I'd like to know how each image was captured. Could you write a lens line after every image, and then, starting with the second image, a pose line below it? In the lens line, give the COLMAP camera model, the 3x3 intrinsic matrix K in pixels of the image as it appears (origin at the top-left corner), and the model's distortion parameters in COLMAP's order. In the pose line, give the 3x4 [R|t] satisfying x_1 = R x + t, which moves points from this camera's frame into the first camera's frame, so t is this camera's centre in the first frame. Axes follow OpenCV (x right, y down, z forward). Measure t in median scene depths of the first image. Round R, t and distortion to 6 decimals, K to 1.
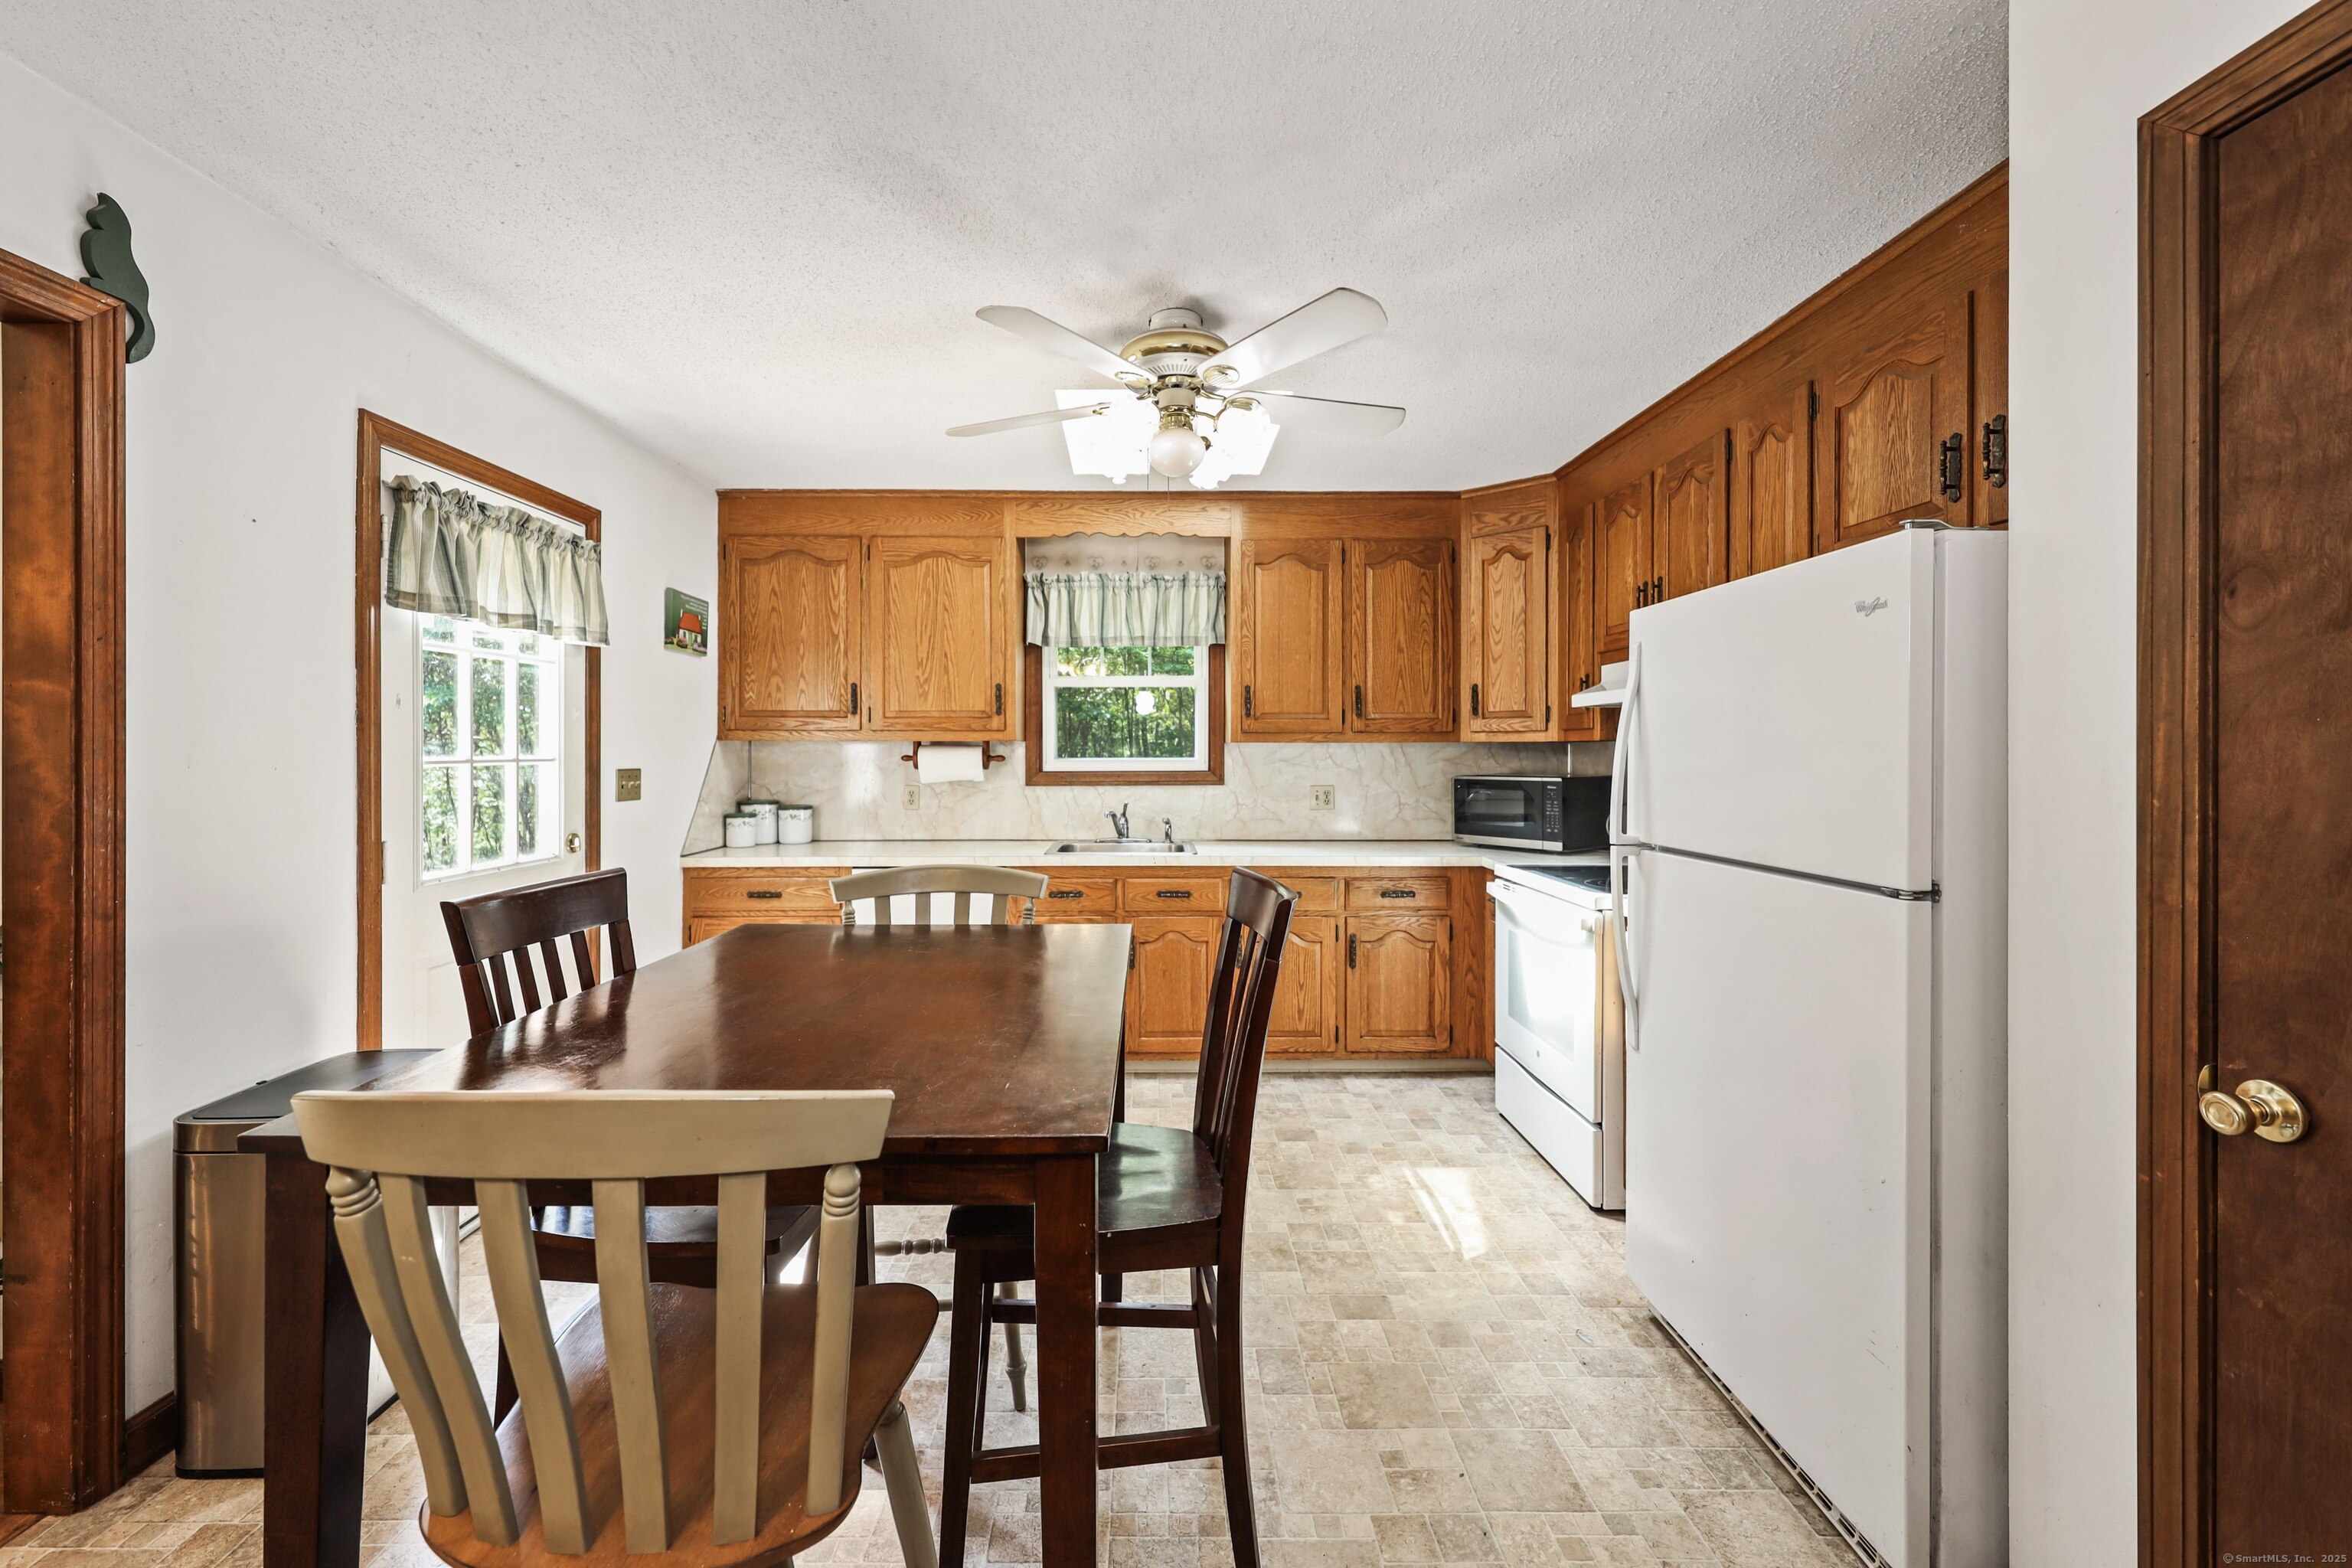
lens RADIAL K [[917.9, 0, 1176.4], [0, 917.9, 765.5], [0, 0, 1]] dist [-0.001414, -0.000010]
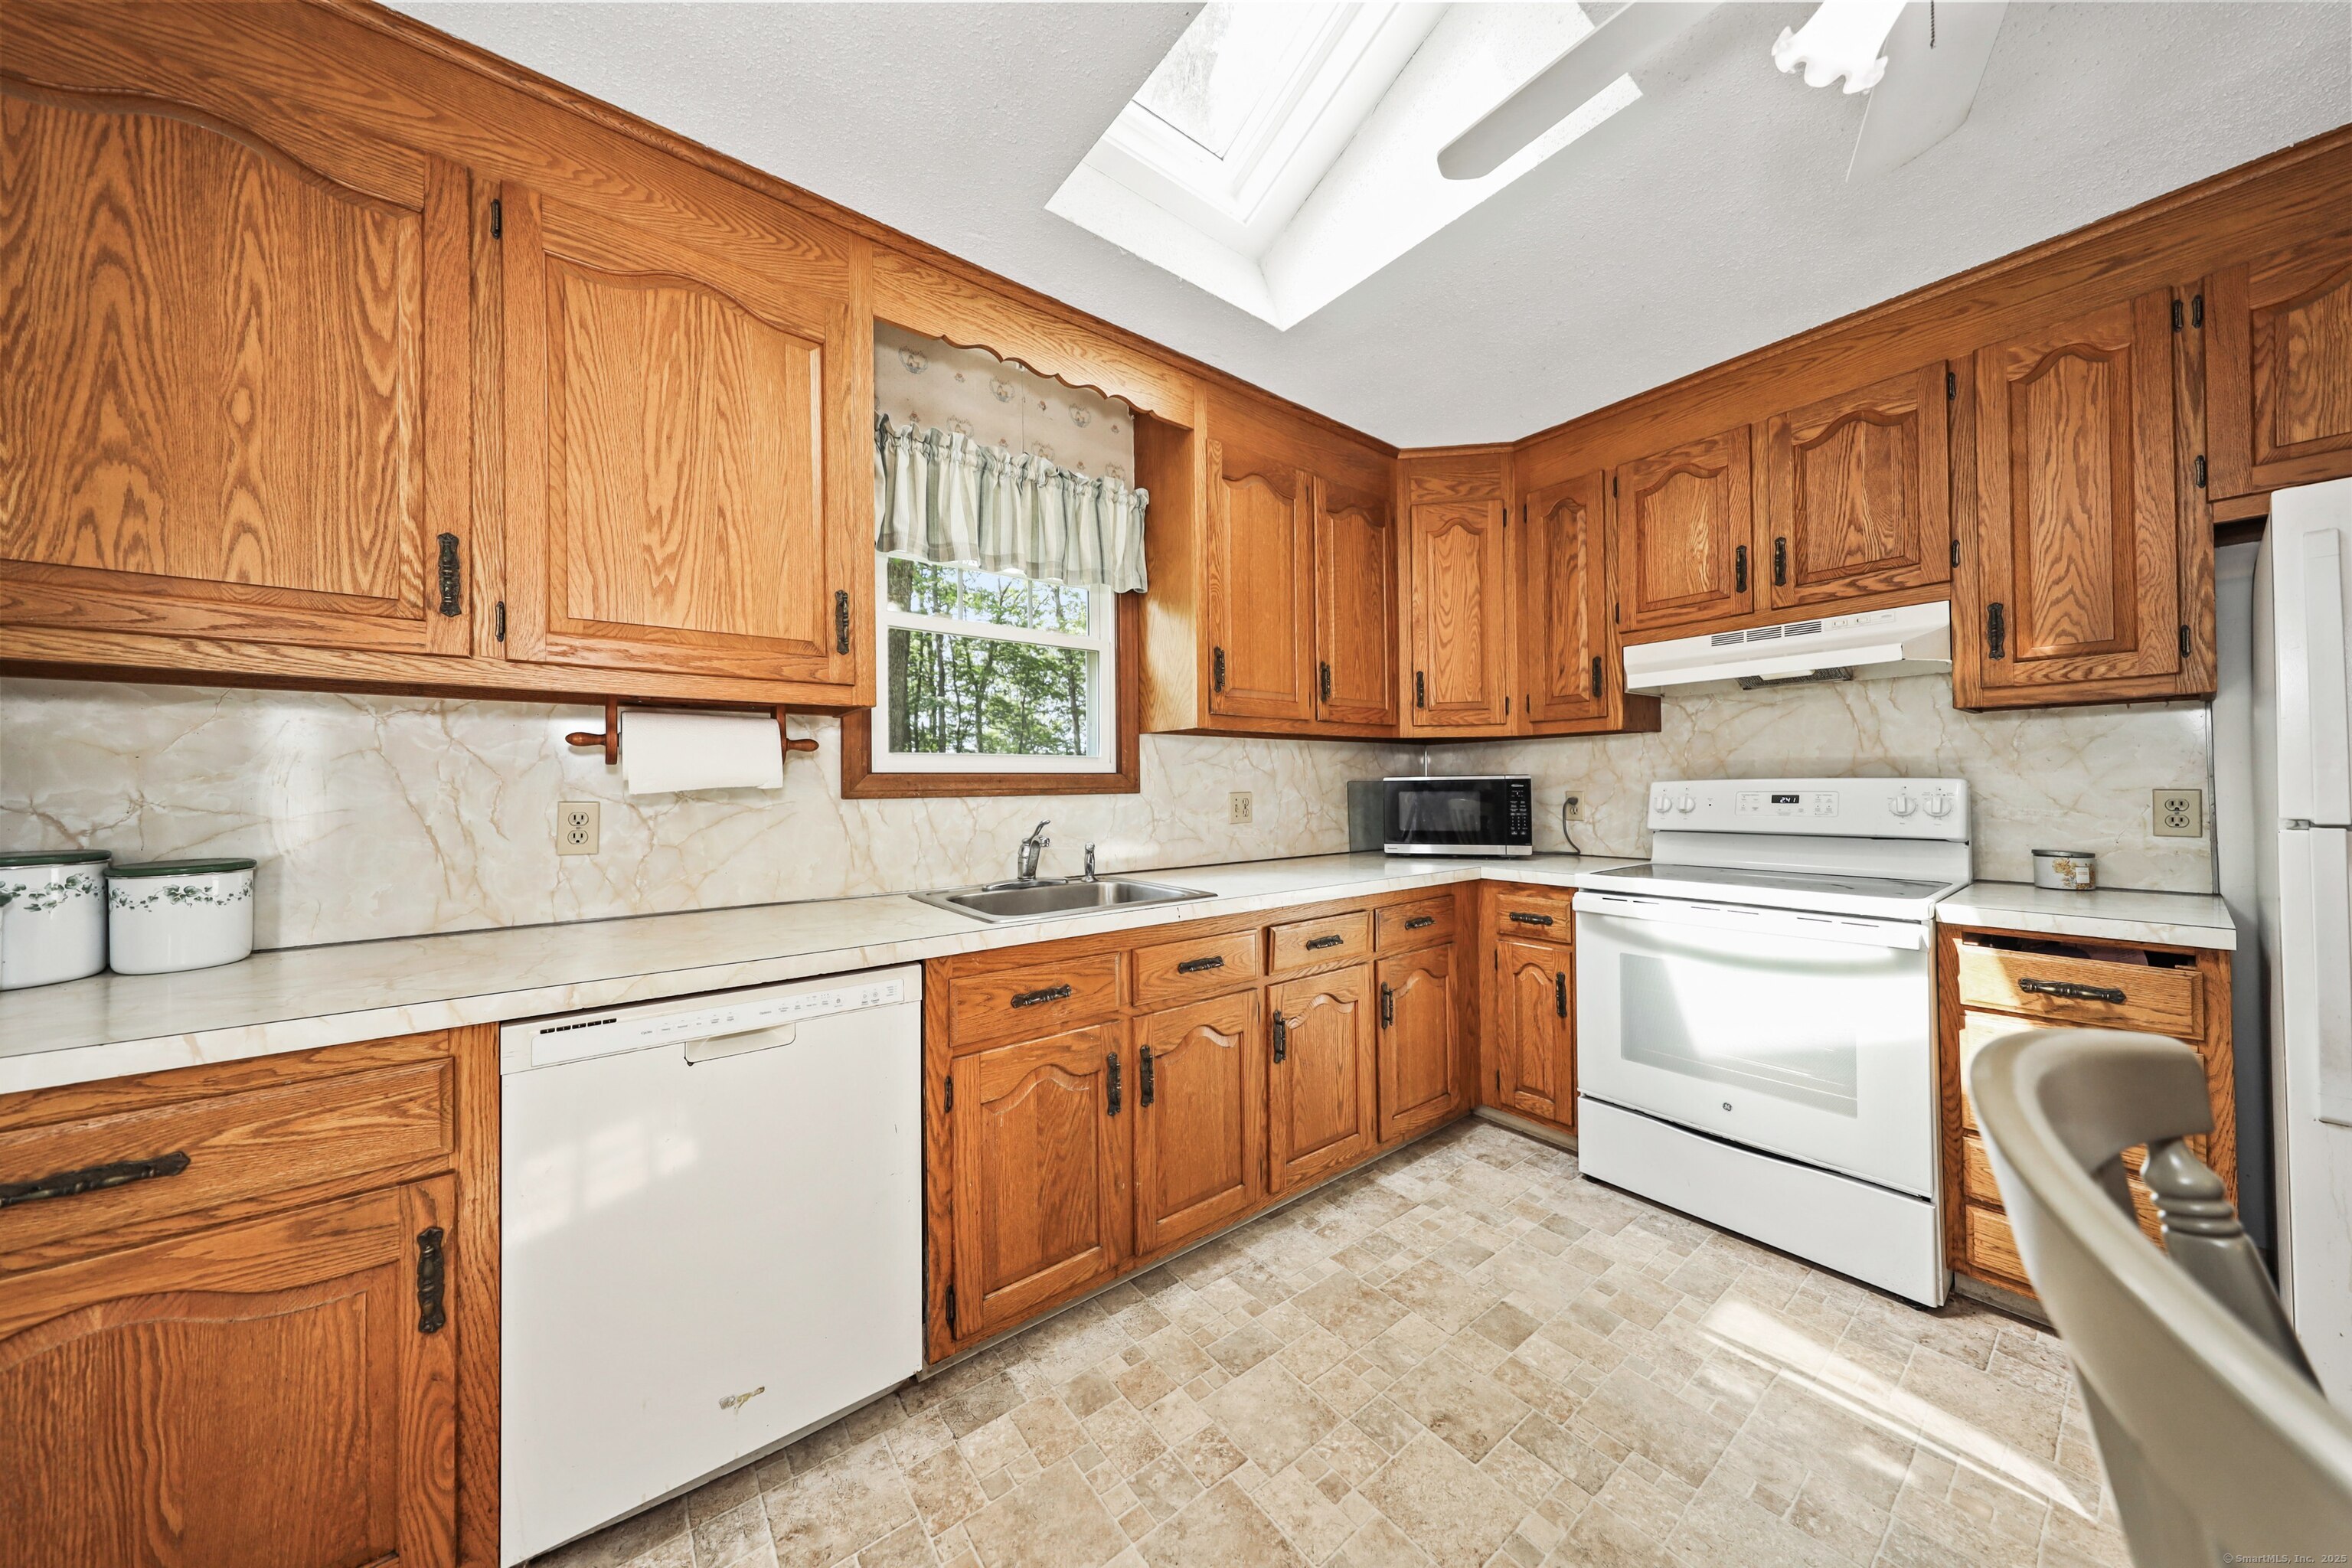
lens RADIAL K [[749.8, 0, 1175.3], [0, 749.8, 785.5], [0, 0, 1]] dist [0.000516, -0.000114]
pose [[0.813478, -0.007089, 0.581552, -0.282076], [0.017542, 0.999770, -0.012350, 0.024883], [-0.581331, 0.020248, 0.813415, 0.557171]]
